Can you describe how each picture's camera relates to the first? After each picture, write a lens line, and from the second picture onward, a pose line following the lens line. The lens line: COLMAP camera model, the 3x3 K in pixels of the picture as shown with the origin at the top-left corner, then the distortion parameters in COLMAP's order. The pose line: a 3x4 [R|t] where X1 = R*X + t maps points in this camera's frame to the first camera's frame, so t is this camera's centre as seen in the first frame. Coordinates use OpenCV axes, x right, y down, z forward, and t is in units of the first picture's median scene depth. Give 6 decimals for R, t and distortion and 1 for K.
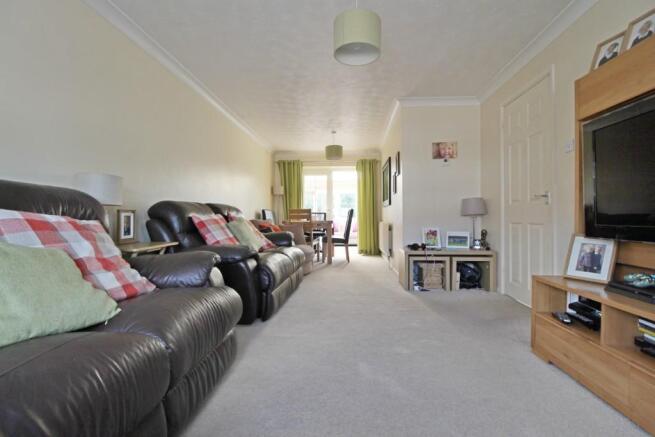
lens RADIAL K [[304.8, 0, 326.8], [0, 304.8, 216.7], [0, 0, 1]] dist [-0.018949, -0.002217]
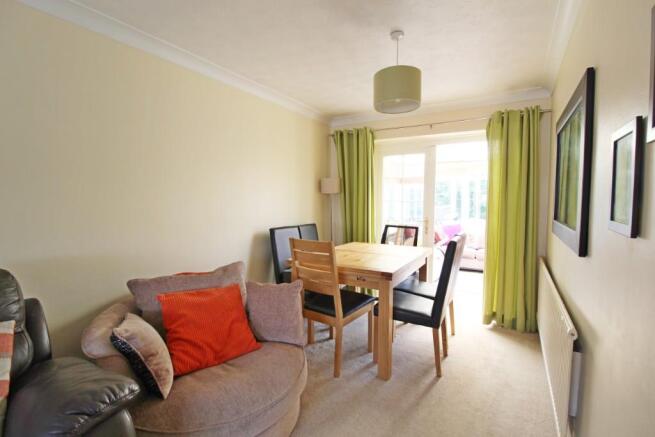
lens RADIAL K [[304.8, 0, 328.9], [0, 304.8, 217.1], [0, 0, 1]] dist [-0.018949, -0.002217]
pose [[0.892194, 0.035113, -0.450285, 0.095600], [-0.008330, 0.998083, 0.061324, -0.064232], [0.451575, -0.050962, 0.890776, 0.503308]]
